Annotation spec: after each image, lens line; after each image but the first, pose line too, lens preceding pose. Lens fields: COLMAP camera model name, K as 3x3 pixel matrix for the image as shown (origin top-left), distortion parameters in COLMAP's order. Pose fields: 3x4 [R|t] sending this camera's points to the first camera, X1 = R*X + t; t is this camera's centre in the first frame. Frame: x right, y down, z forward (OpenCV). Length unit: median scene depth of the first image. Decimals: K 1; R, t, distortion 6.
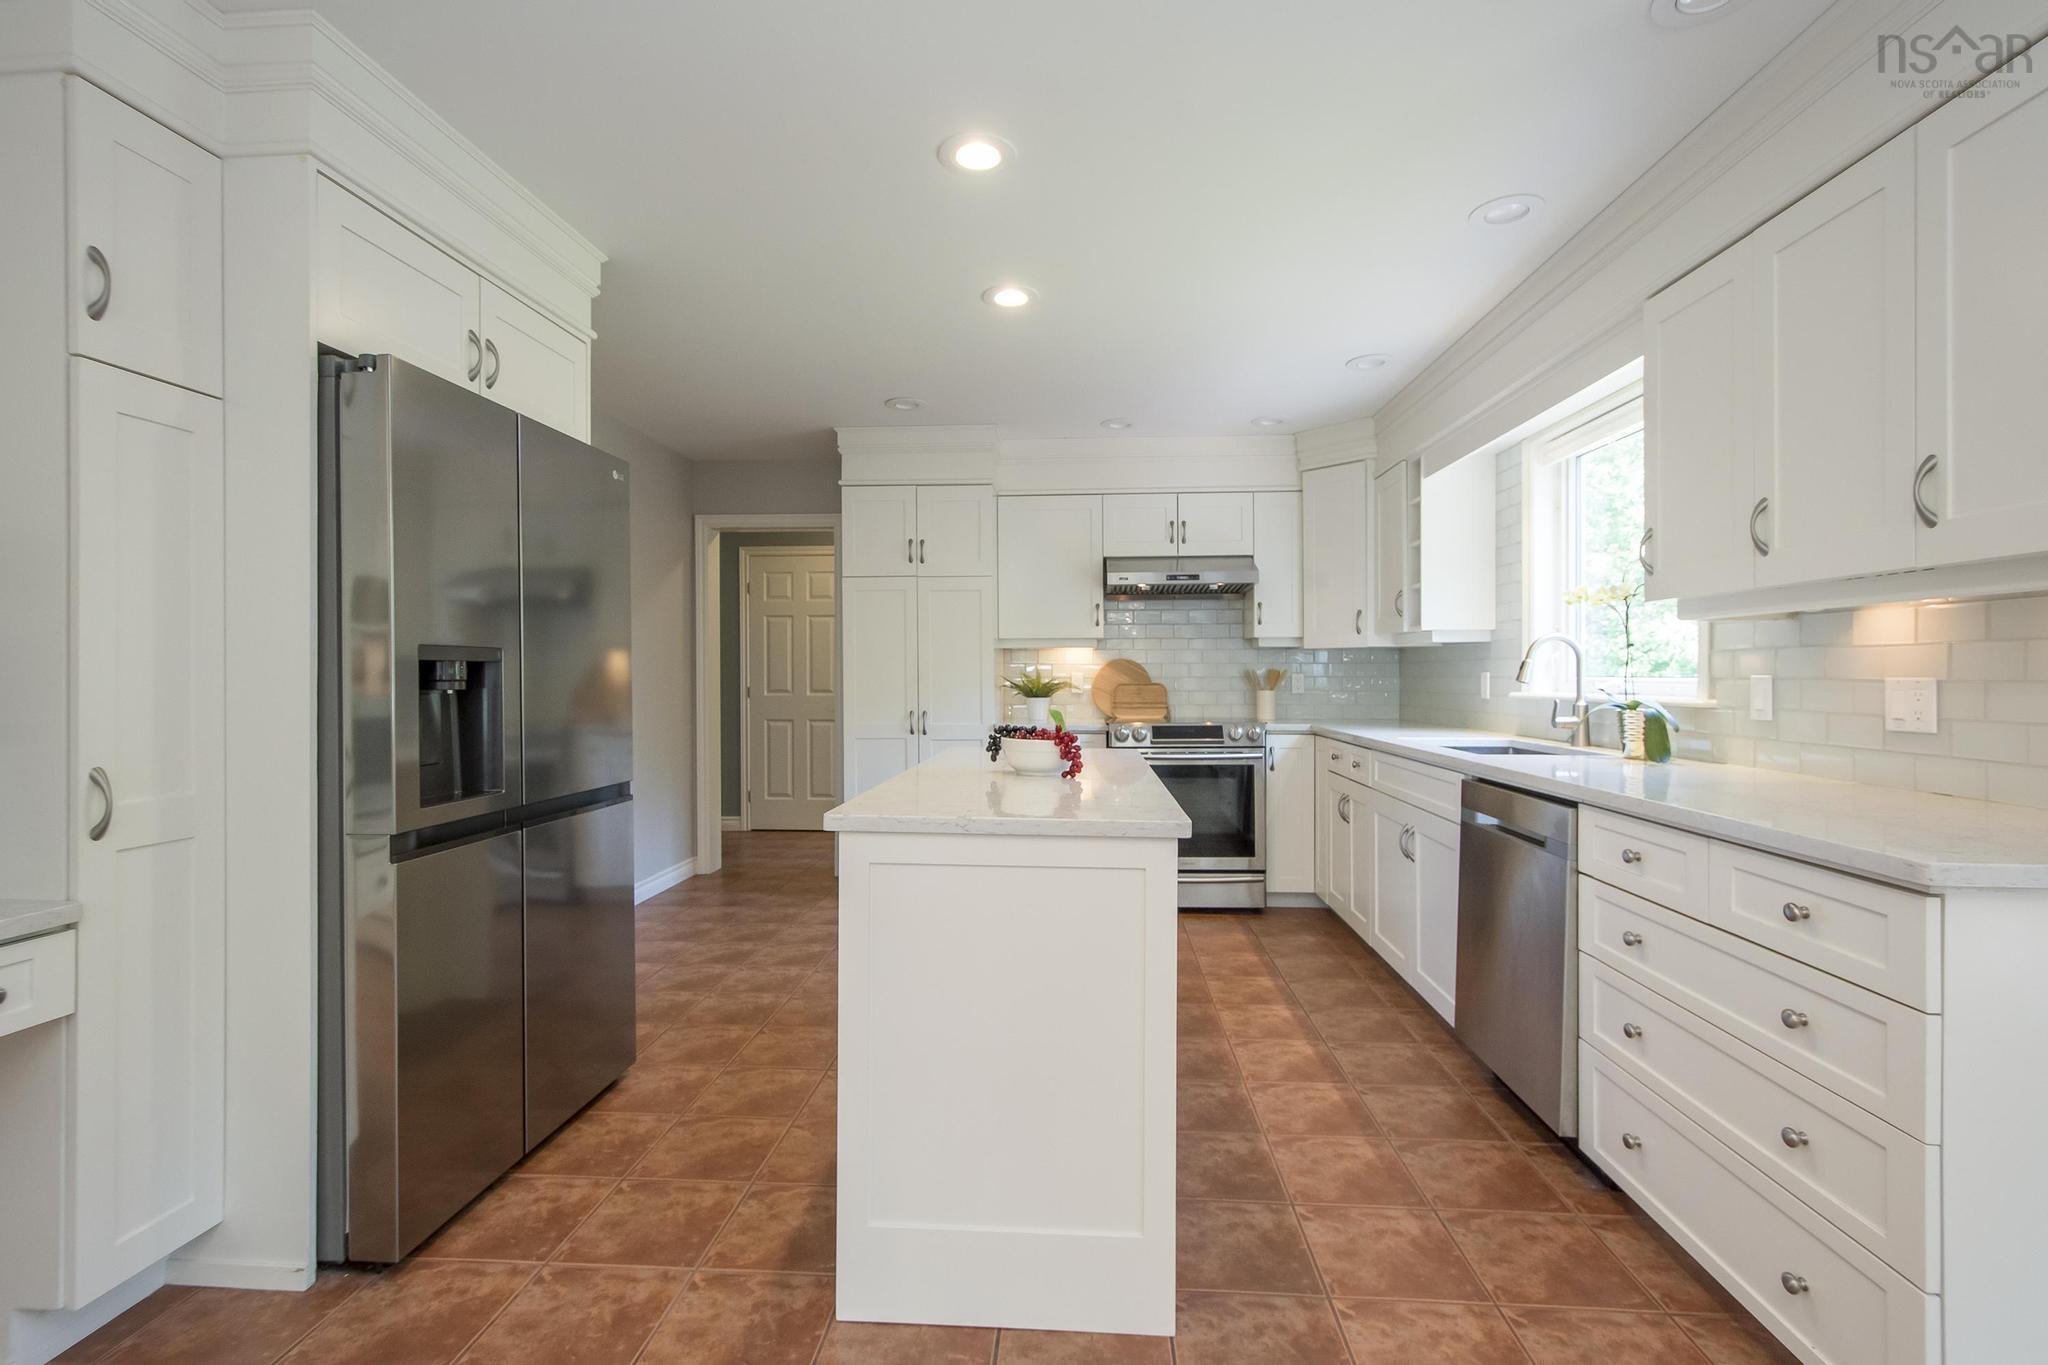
lens RADIAL K [[919.8, 0, 1026.4], [0, 919.8, 678.5], [0, 0, 1]] dist [0.003915, 0.000086]
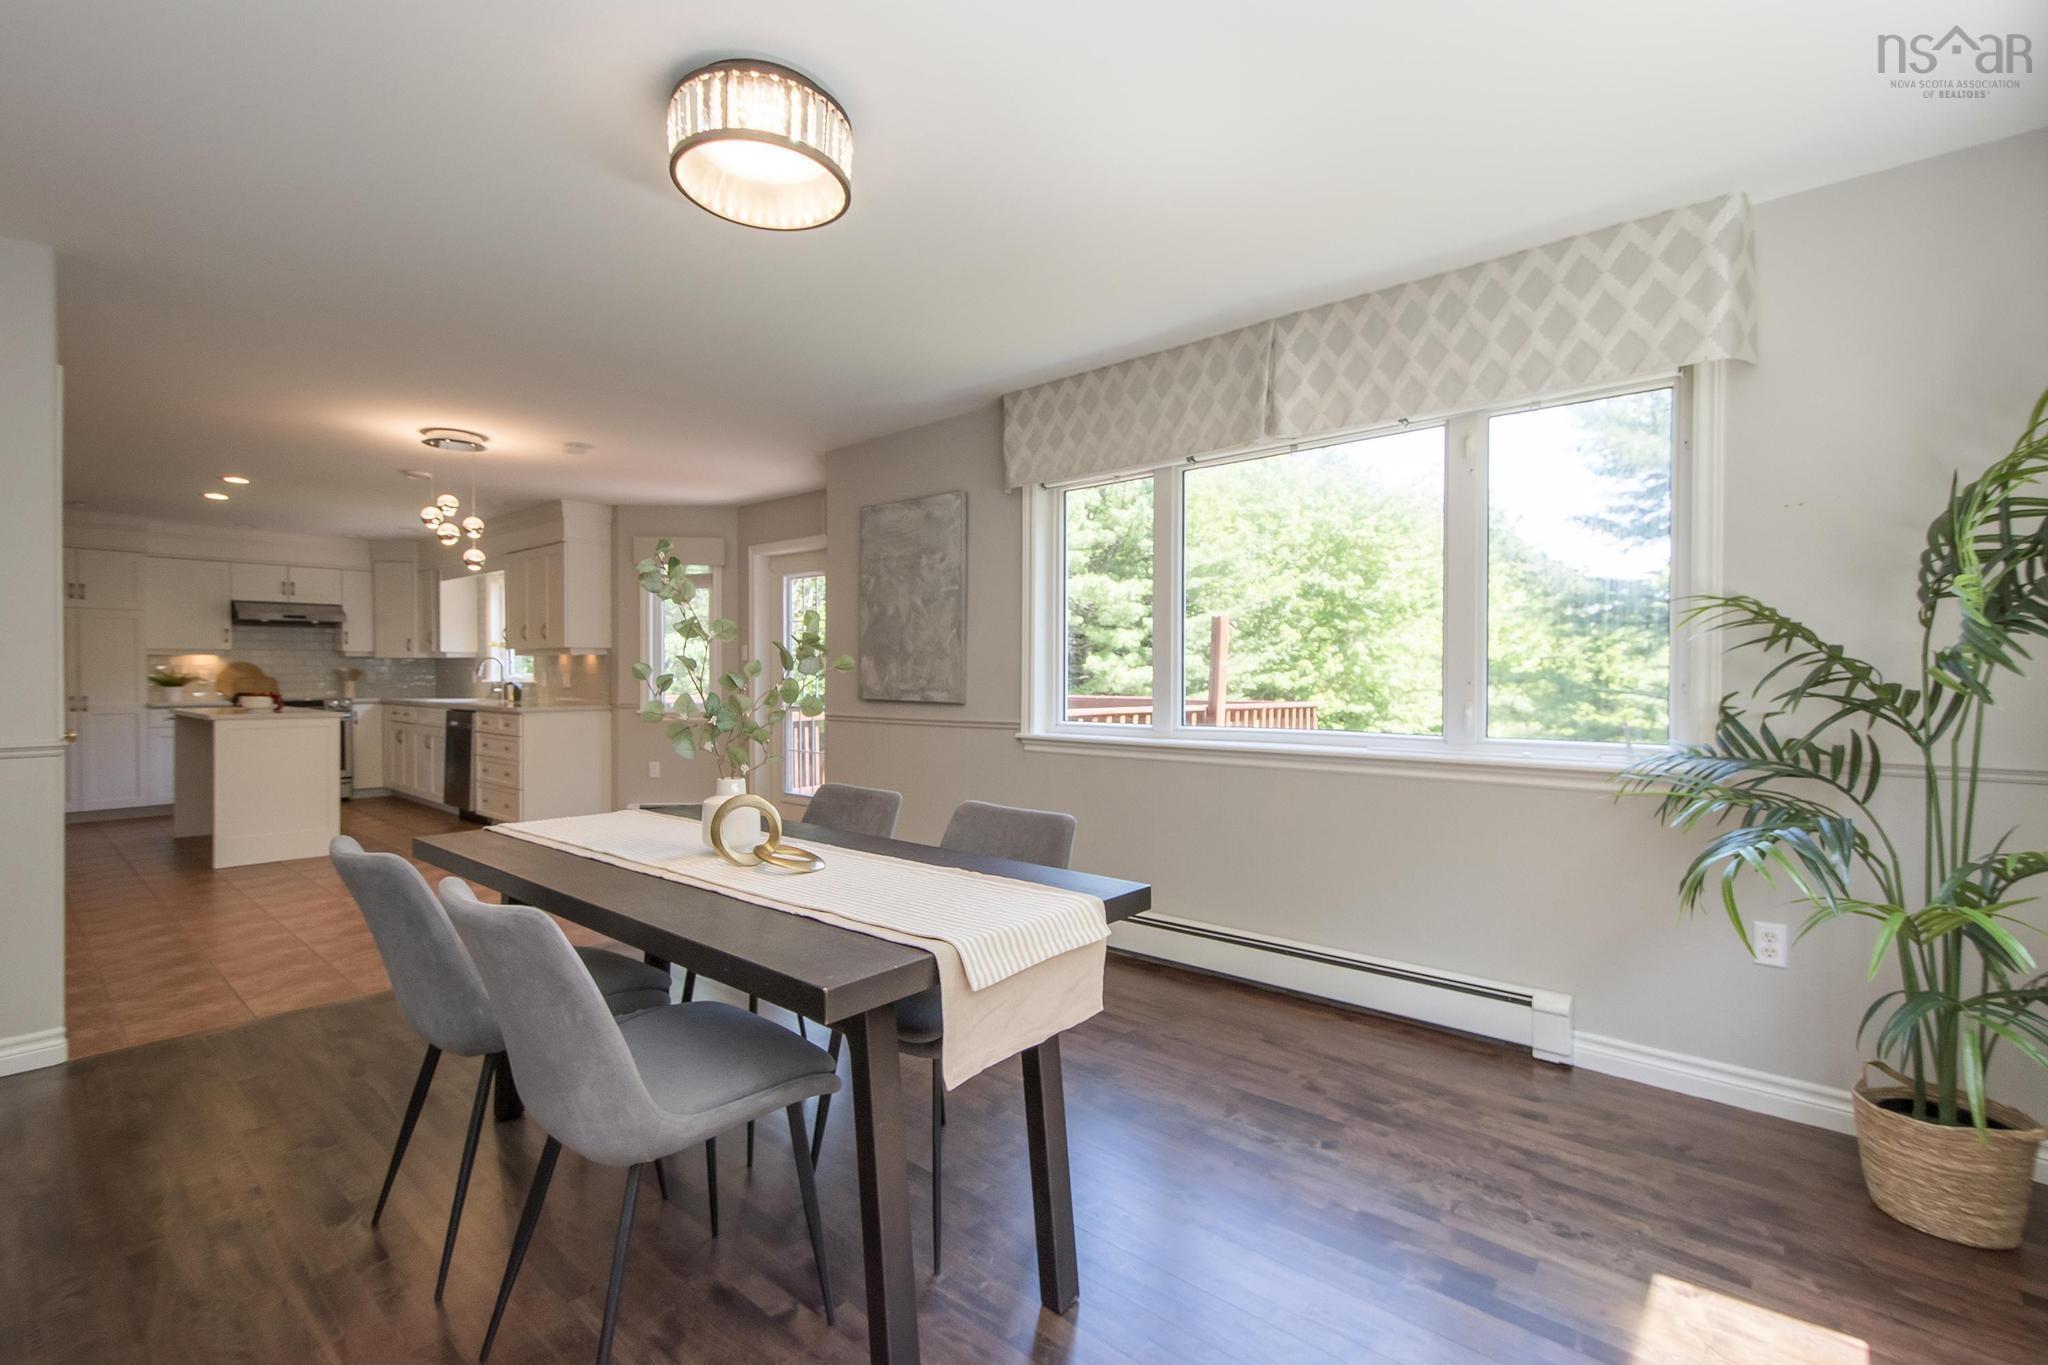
lens RADIAL K [[919.8, 0, 1025.5], [0, 919.8, 679.8], [0, 0, 1]] dist [0.003915, 0.000086]
pose [[0.607368, -0.005148, 0.794404, -0.367057], [0.000284, 0.999980, 0.006263, -0.000271], [-0.794421, -0.003578, 0.607358, -1.132976]]
